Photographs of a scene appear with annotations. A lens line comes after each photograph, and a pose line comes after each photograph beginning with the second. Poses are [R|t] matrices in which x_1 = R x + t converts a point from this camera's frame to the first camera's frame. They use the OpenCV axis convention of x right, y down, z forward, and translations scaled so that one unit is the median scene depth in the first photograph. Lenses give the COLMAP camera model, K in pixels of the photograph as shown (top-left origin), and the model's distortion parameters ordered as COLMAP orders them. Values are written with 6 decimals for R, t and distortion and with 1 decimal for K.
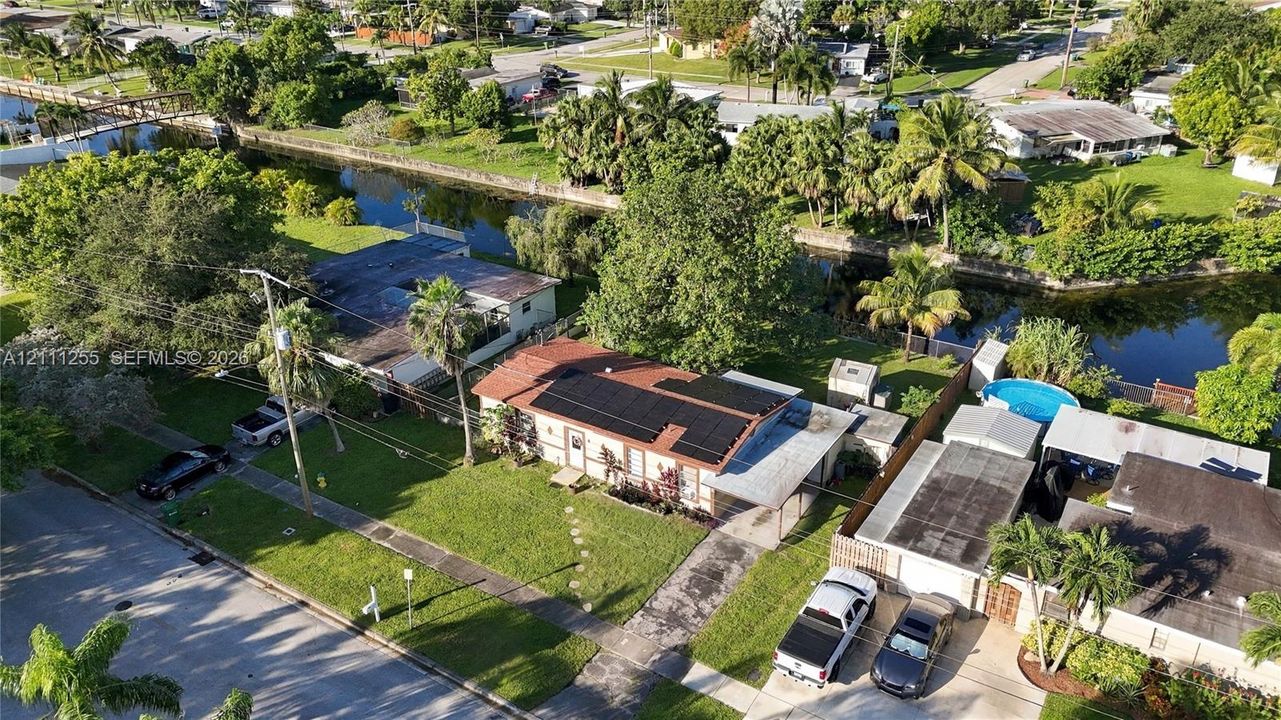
lens RADIAL K [[936.4, 0, 640.5], [0, 936.4, 360.0], [0, 0, 1]] dist [0.037791, -0.009553]
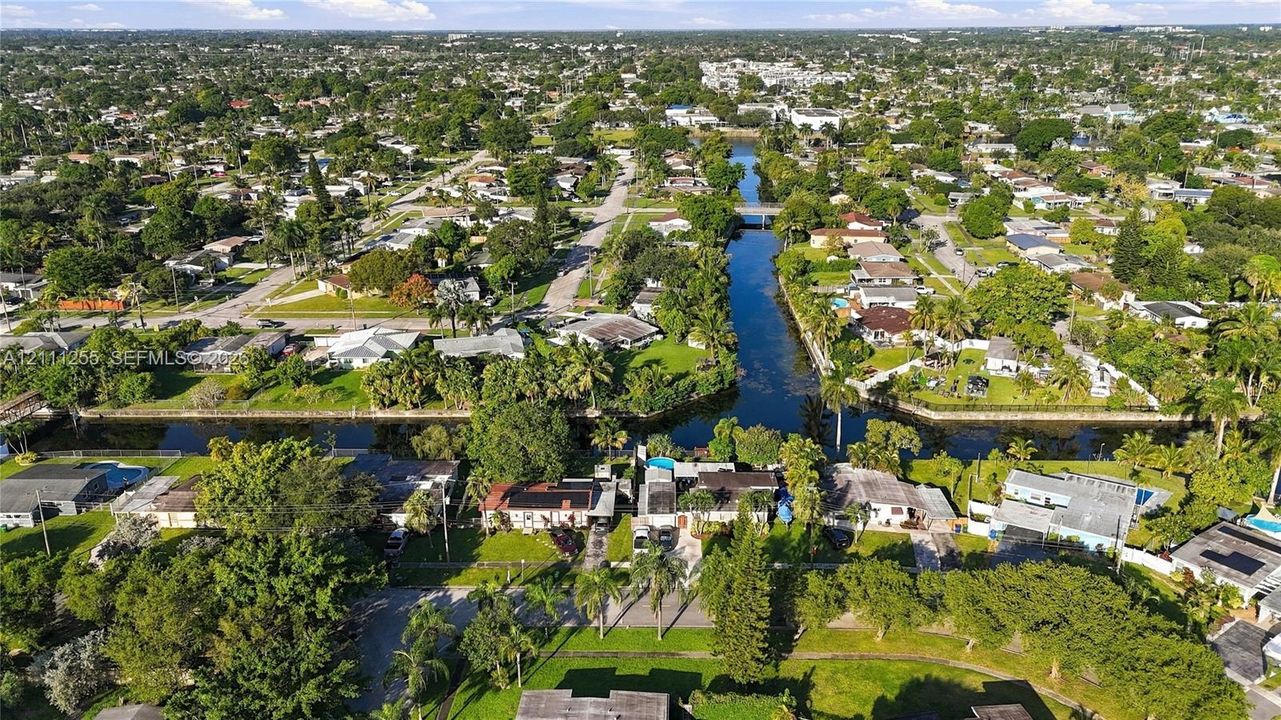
lens RADIAL K [[936.4, 0, 640.5], [0, 936.4, 360.0], [0, 0, 1]] dist [0.037791, -0.009553]
pose [[0.850457, -0.171000, 0.497475, -0.970309], [0.232265, 0.970581, -0.063444, -0.095548], [-0.471991, 0.169503, 0.865155, -1.428230]]
